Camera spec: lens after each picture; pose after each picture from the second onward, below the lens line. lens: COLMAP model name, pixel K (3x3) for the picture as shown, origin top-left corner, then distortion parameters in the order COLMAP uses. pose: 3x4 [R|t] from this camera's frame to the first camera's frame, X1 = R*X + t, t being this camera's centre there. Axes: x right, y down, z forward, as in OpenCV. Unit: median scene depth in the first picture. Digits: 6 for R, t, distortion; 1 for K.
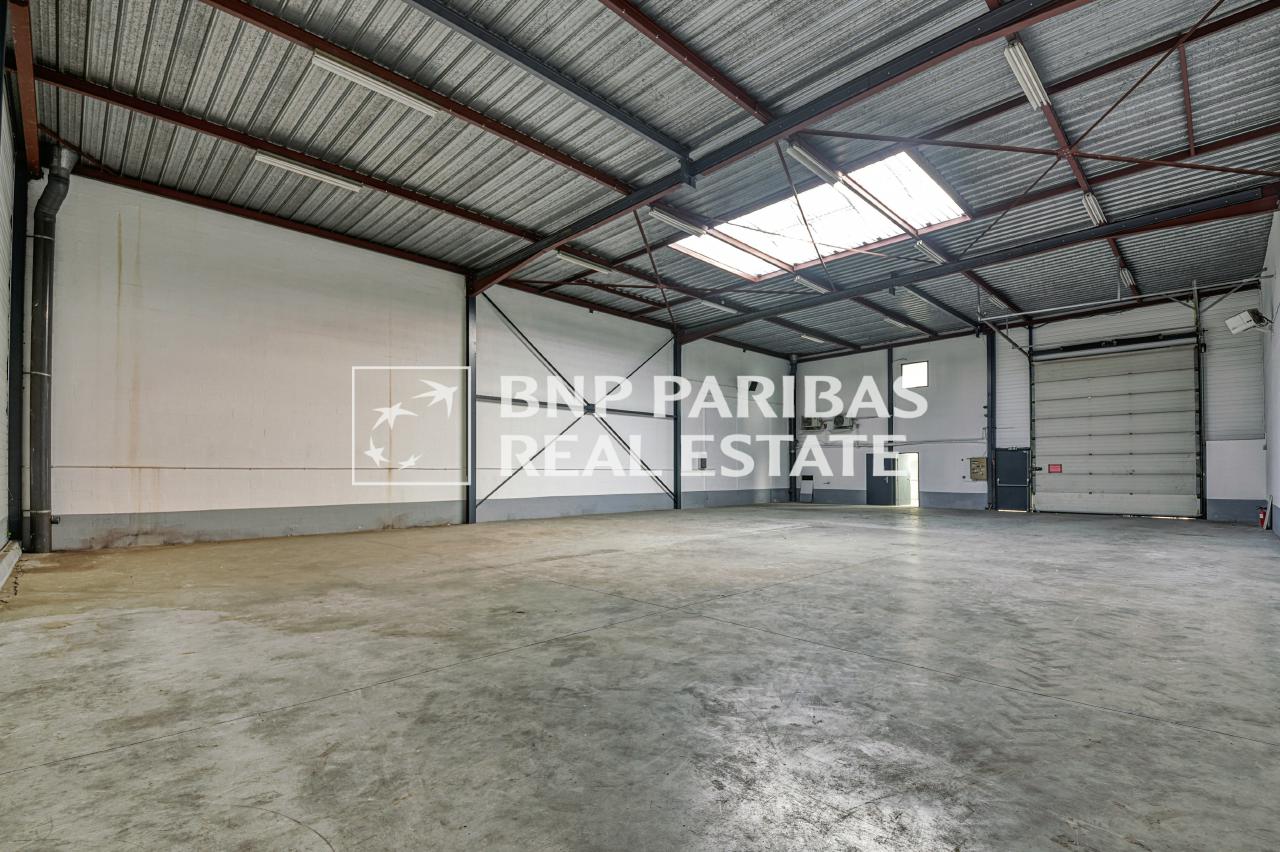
lens RADIAL K [[578.7, 0, 640.6], [0, 578.7, 494.1], [0, 0, 1]] dist [0.000973, -0.001713]
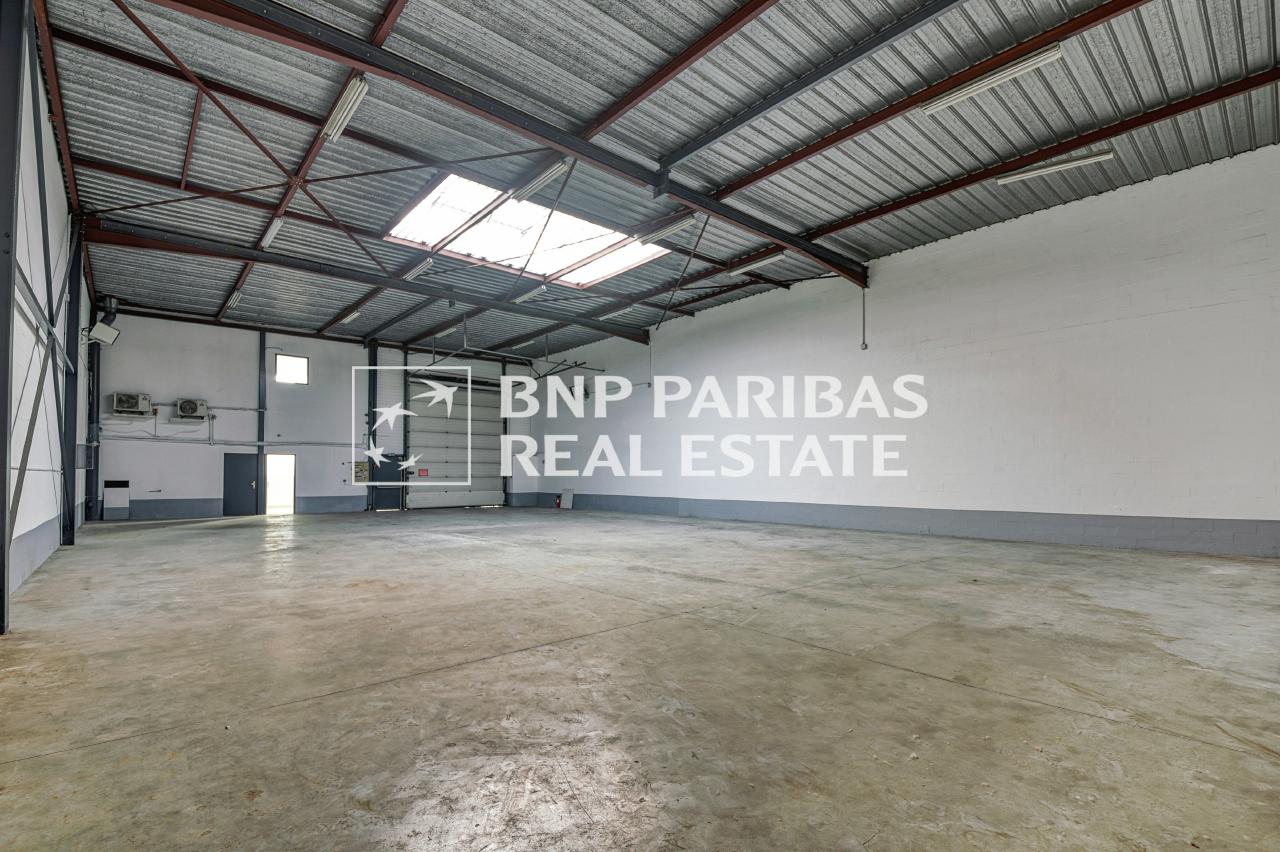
lens RADIAL K [[578.7, 0, 613.3], [0, 578.7, 473.3], [0, 0, 1]] dist [0.000973, -0.001713]
pose [[0.078307, 0.000144, 0.996929, -1.192559], [0.036239, 0.999339, -0.002991, -0.062919], [-0.996270, 0.036362, 0.078250, 1.306347]]
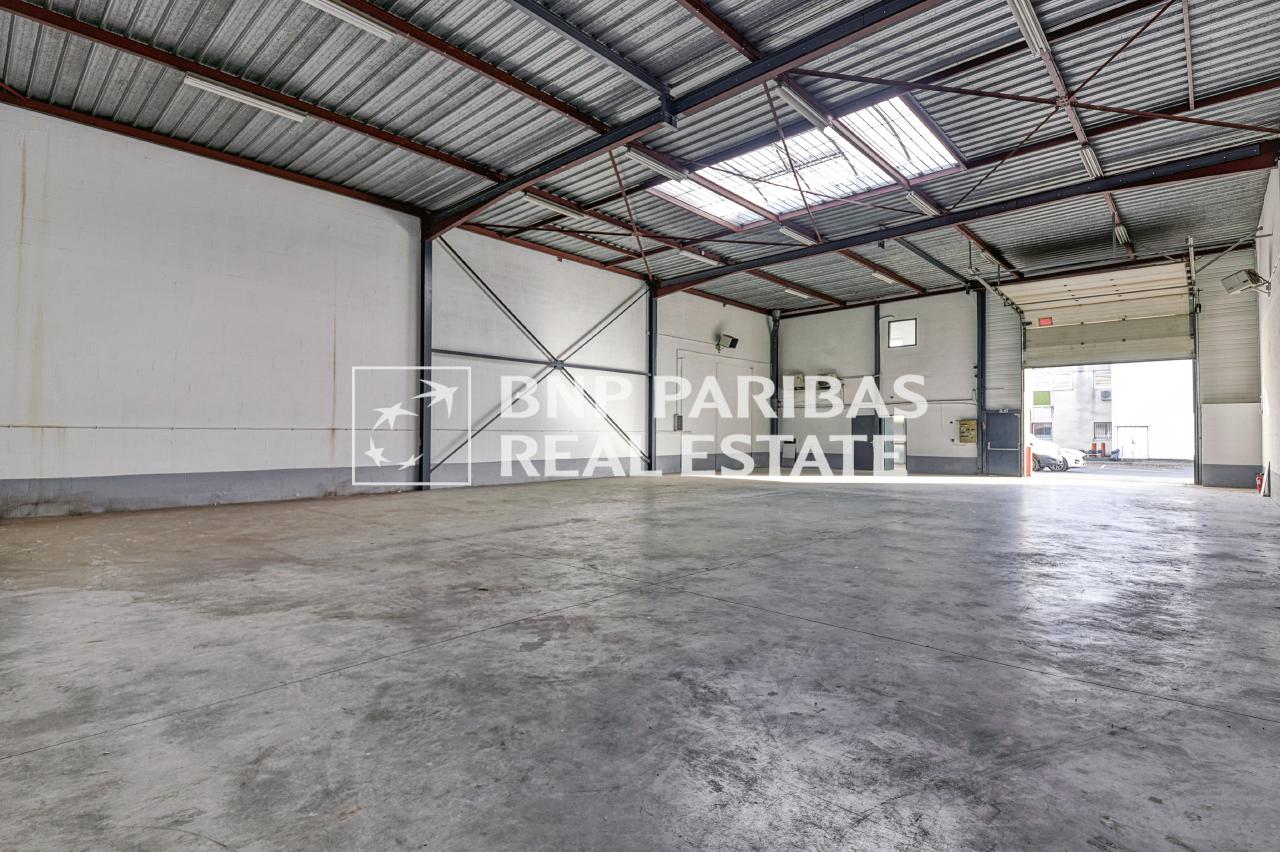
lens RADIAL K [[624.9, 0, 645.7], [0, 624.9, 447.1], [0, 0, 1]] dist [0.005594, -0.006253]
pose [[0.998494, 0.003224, 0.054769, -0.007766], [-0.002252, 0.999839, -0.017789, 0.000297], [-0.054818, 0.017638, 0.998341, 0.011986]]
